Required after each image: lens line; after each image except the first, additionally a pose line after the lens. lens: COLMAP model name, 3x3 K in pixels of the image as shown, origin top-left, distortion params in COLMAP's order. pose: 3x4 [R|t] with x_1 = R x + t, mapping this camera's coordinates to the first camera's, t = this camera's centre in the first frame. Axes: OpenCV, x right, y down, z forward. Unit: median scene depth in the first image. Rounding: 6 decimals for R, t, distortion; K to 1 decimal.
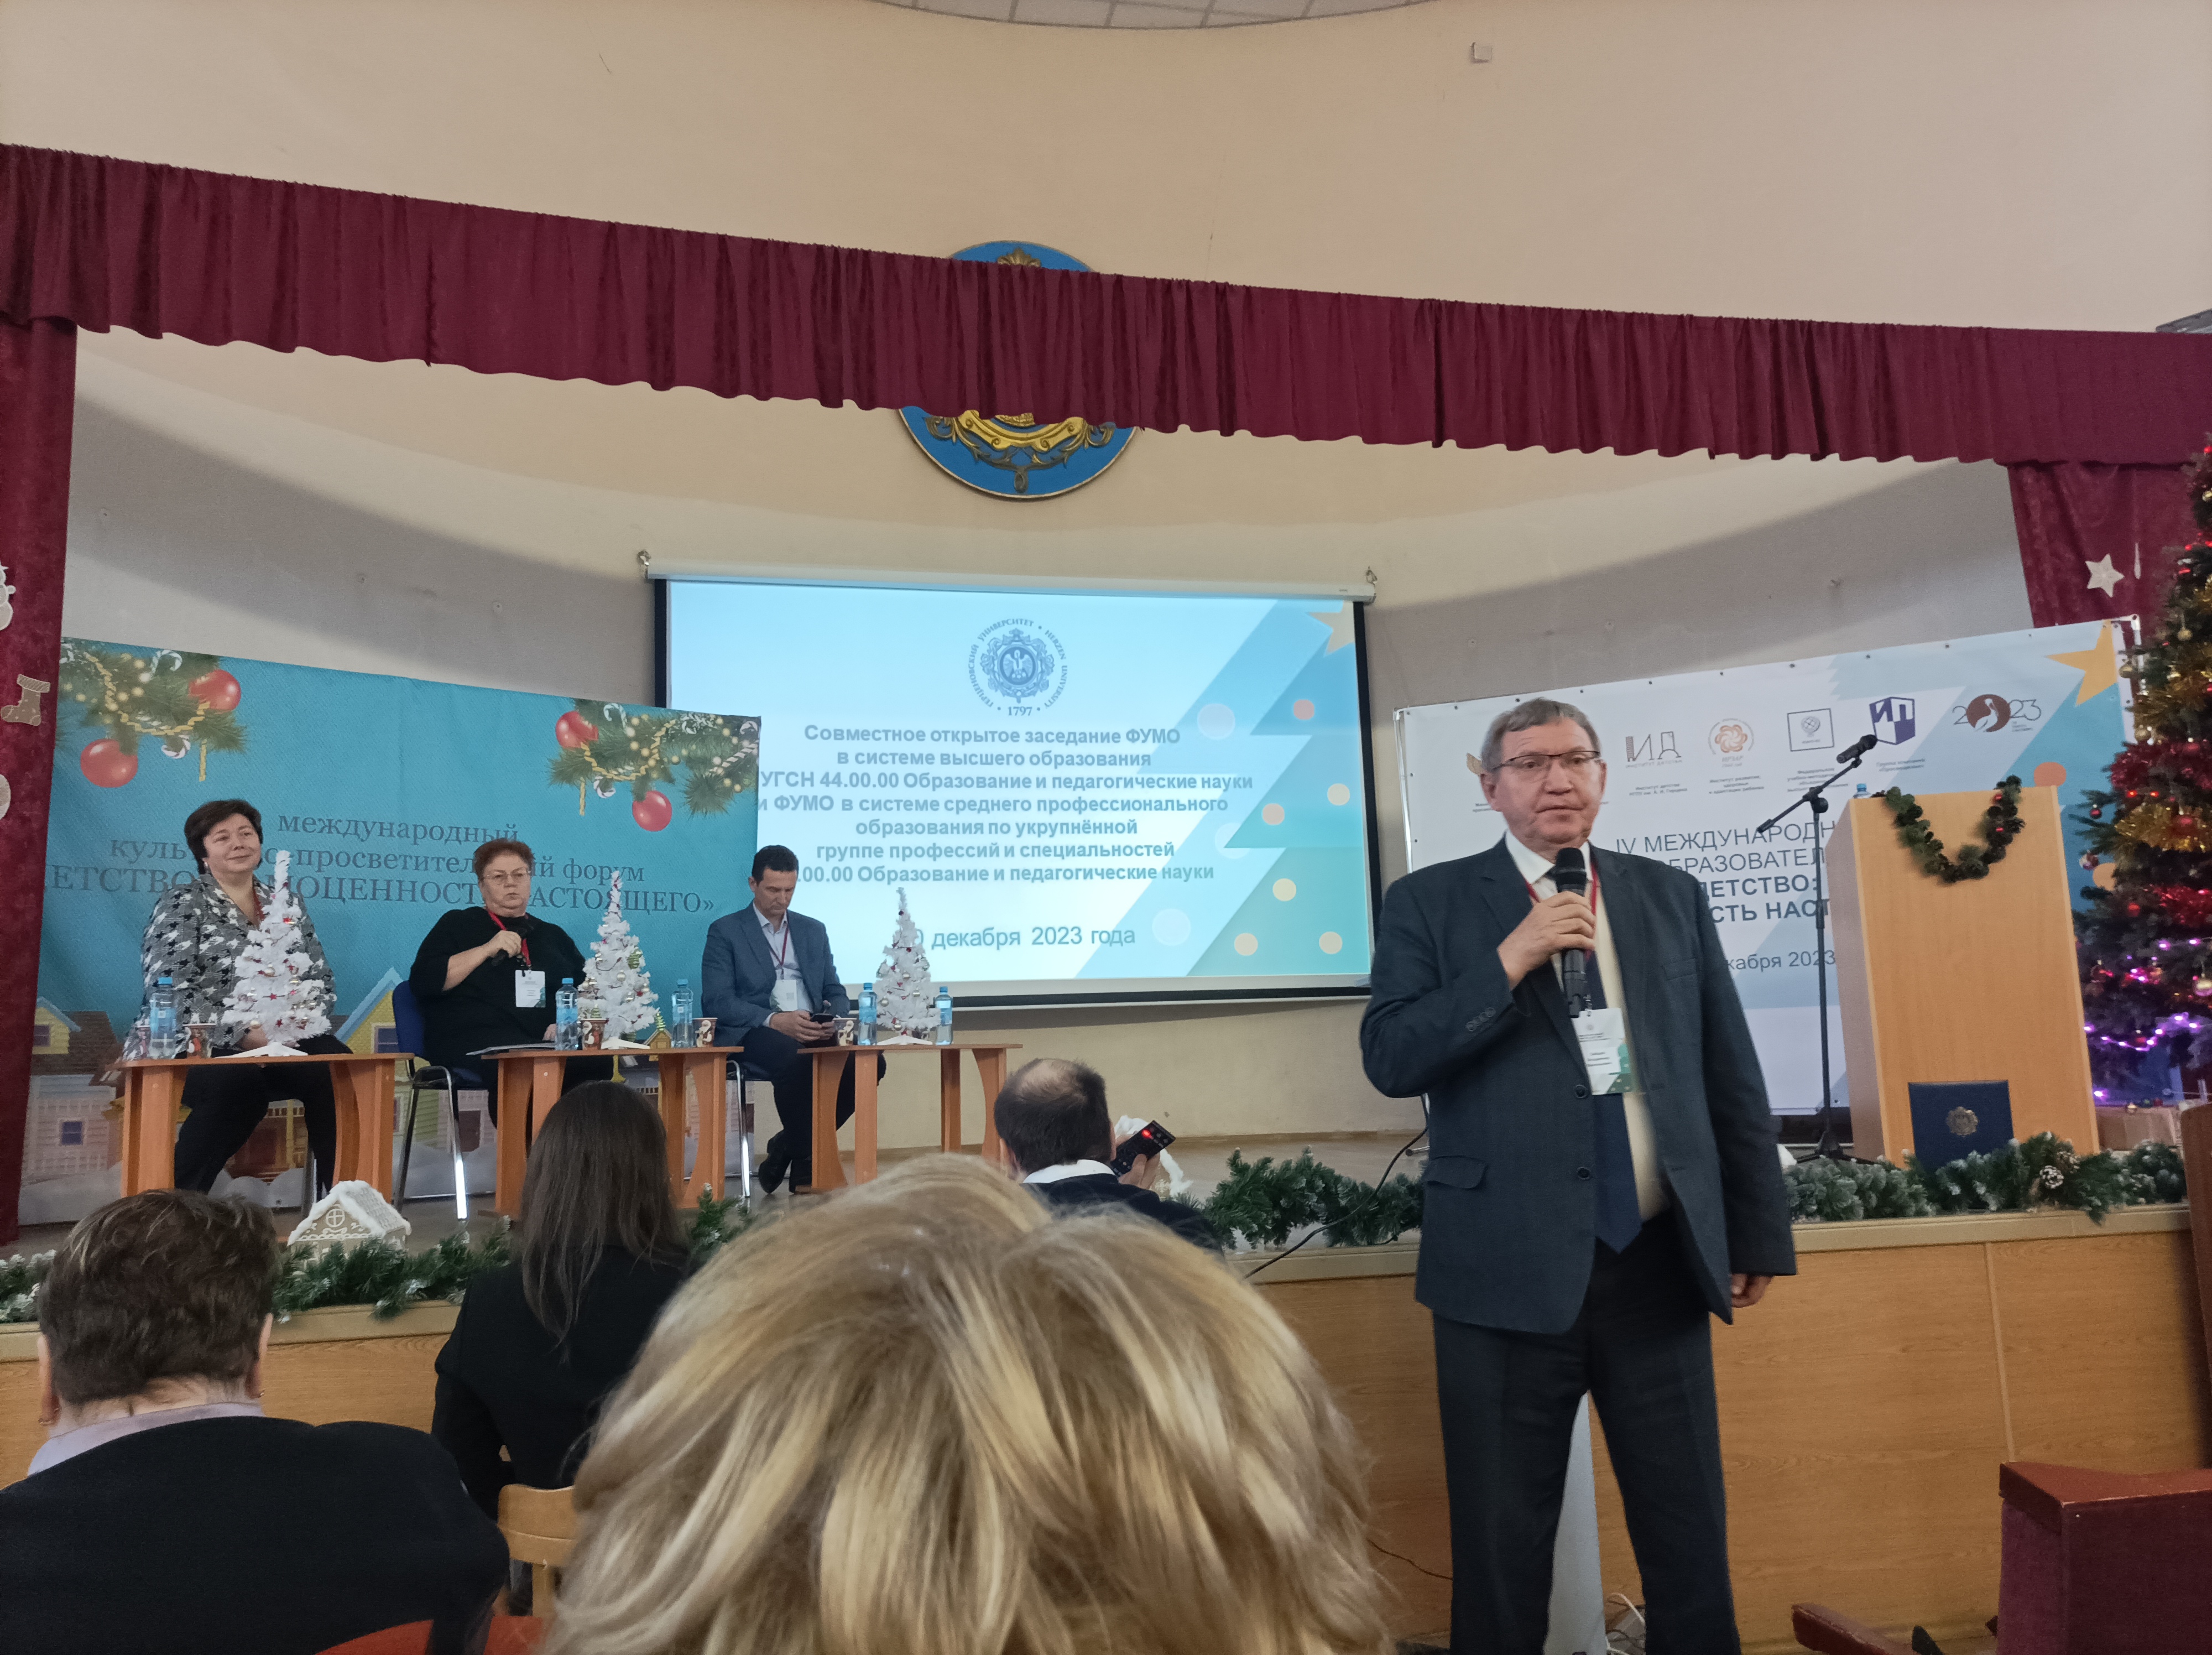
lens RADIAL K [[1691.3, 0, 1106.0], [0, 1691.3, 827.5], [0, 0, 1]] dist [0.034585, -0.007749]
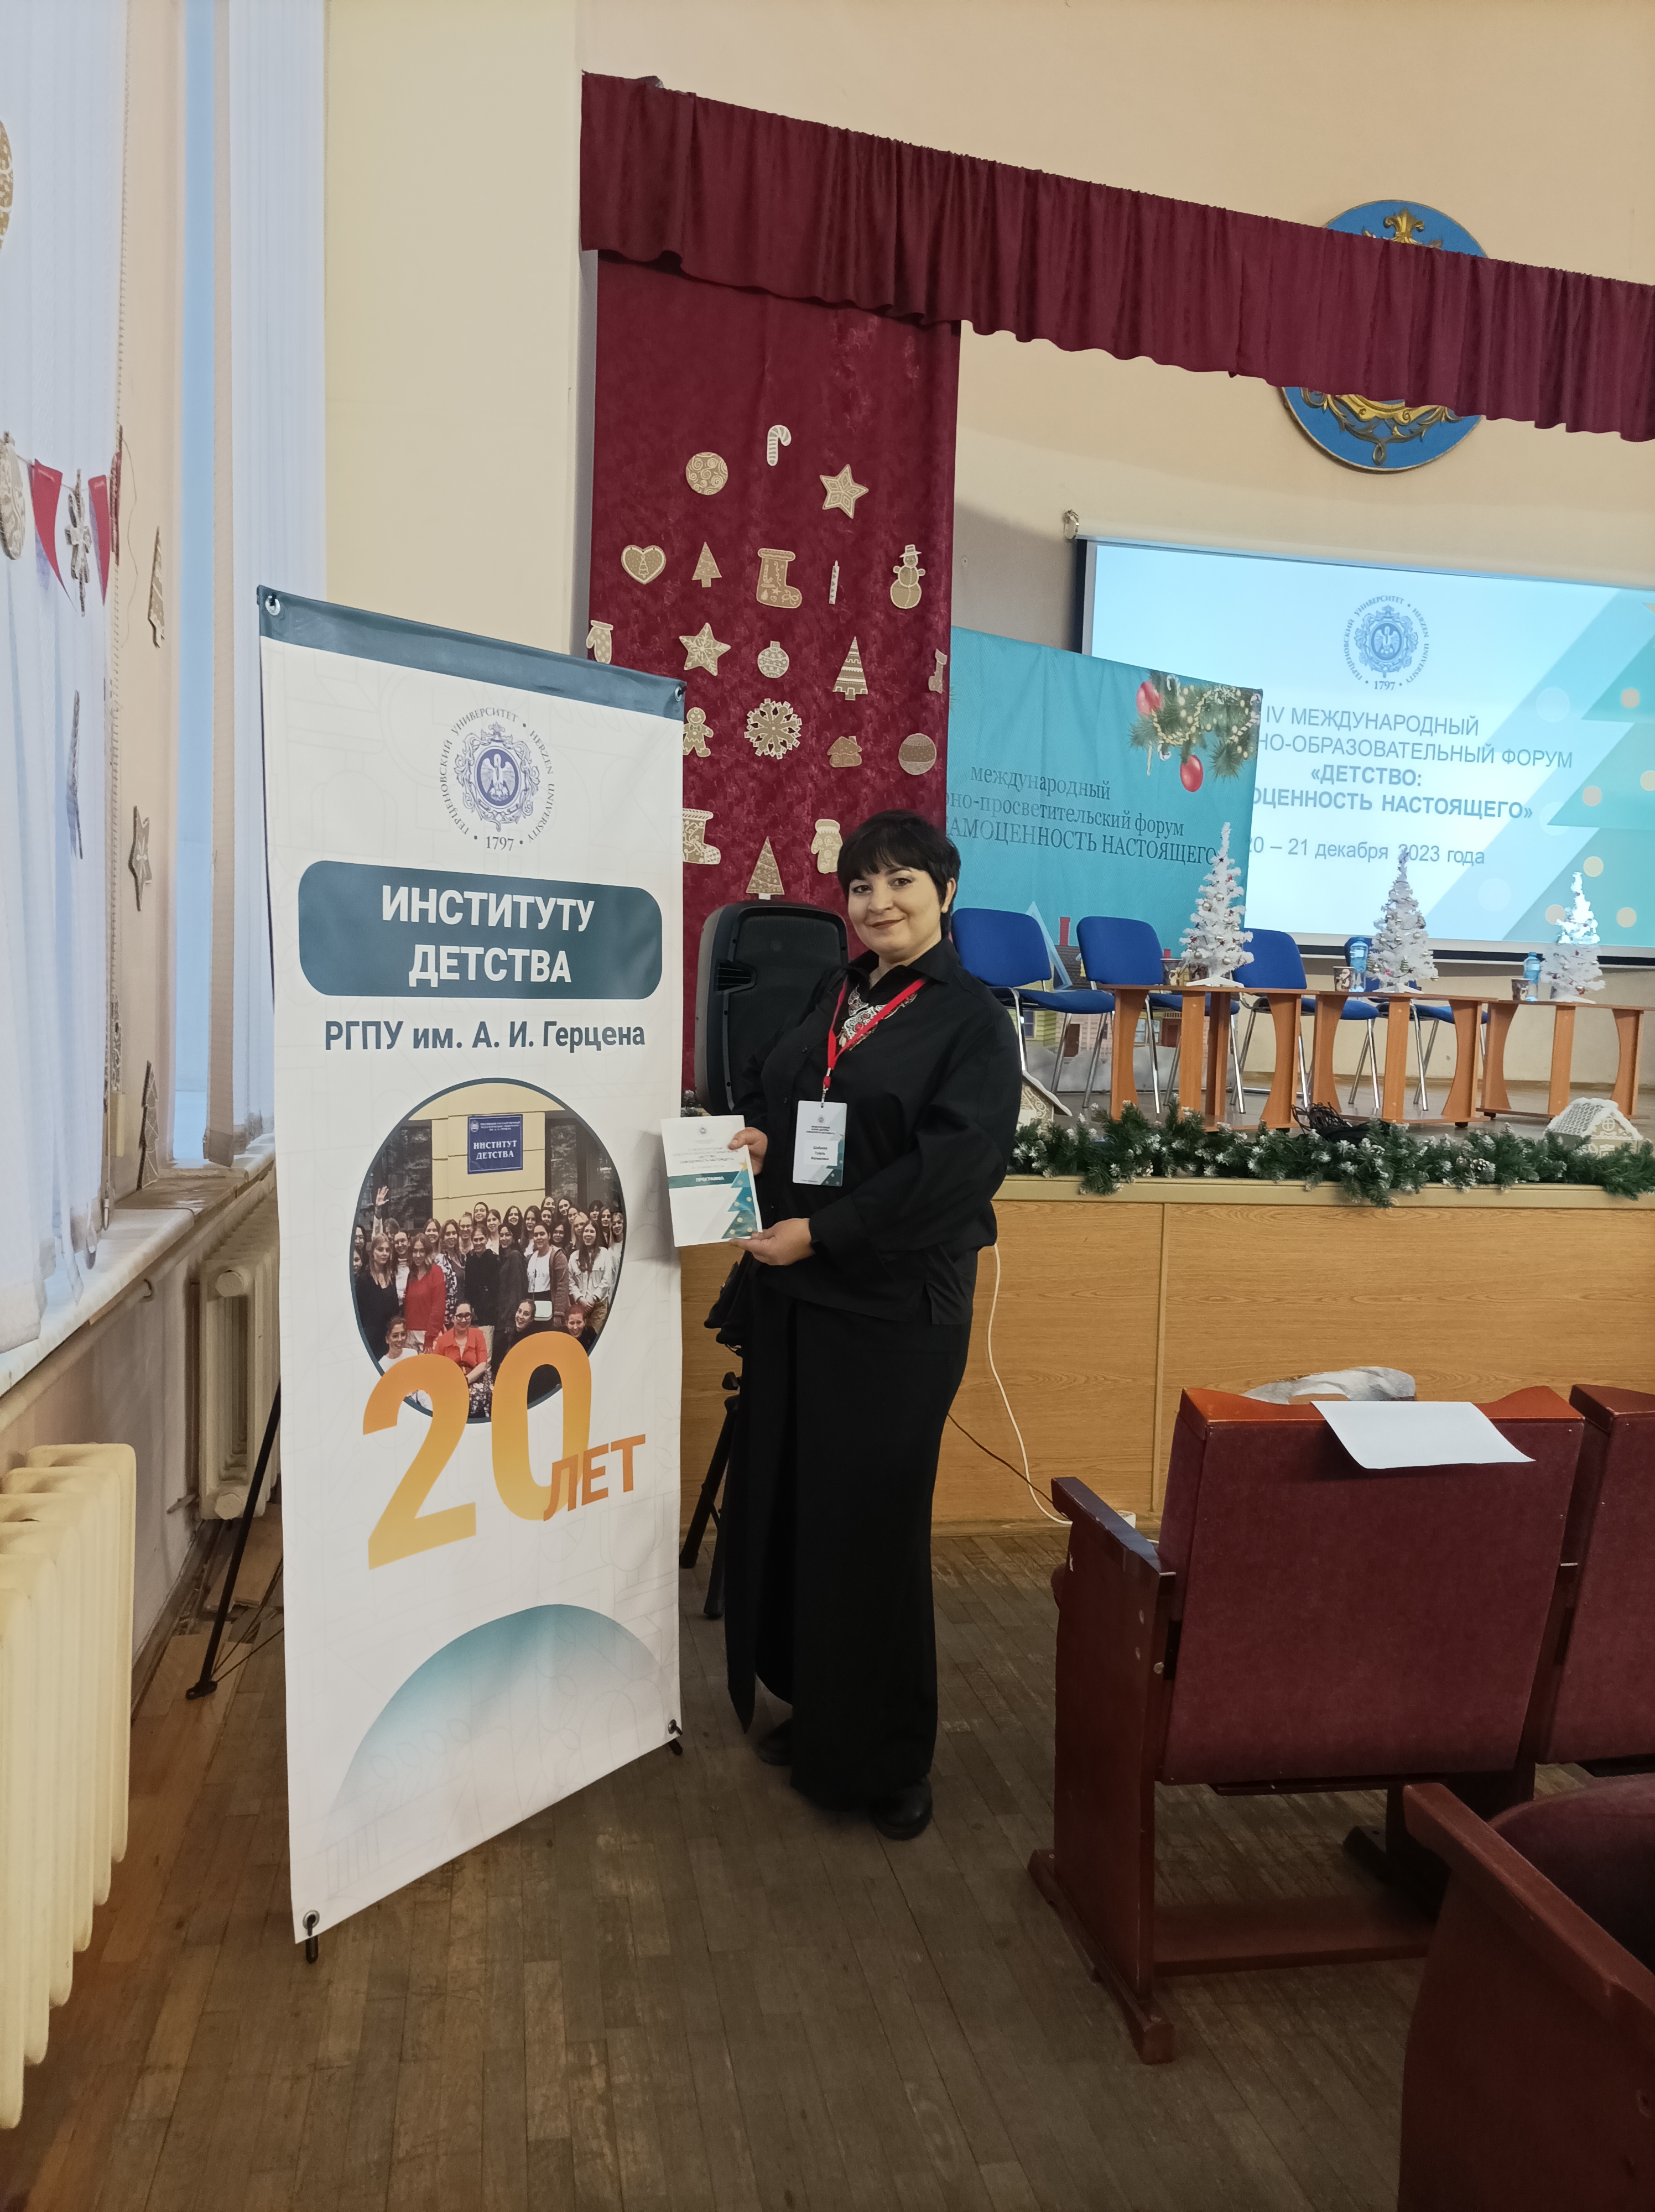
lens RADIAL K [[1691.3, 0, 827.5], [0, 1691.3, 1106.0], [0, 0, 1]] dist [0.034585, -0.007749]
pose [[0.997831, 0.065697, 0.004168, -1.967630], [-0.065083, 0.975048, 0.212239, -0.071453], [0.009879, -0.212050, 0.977209, -0.617911]]
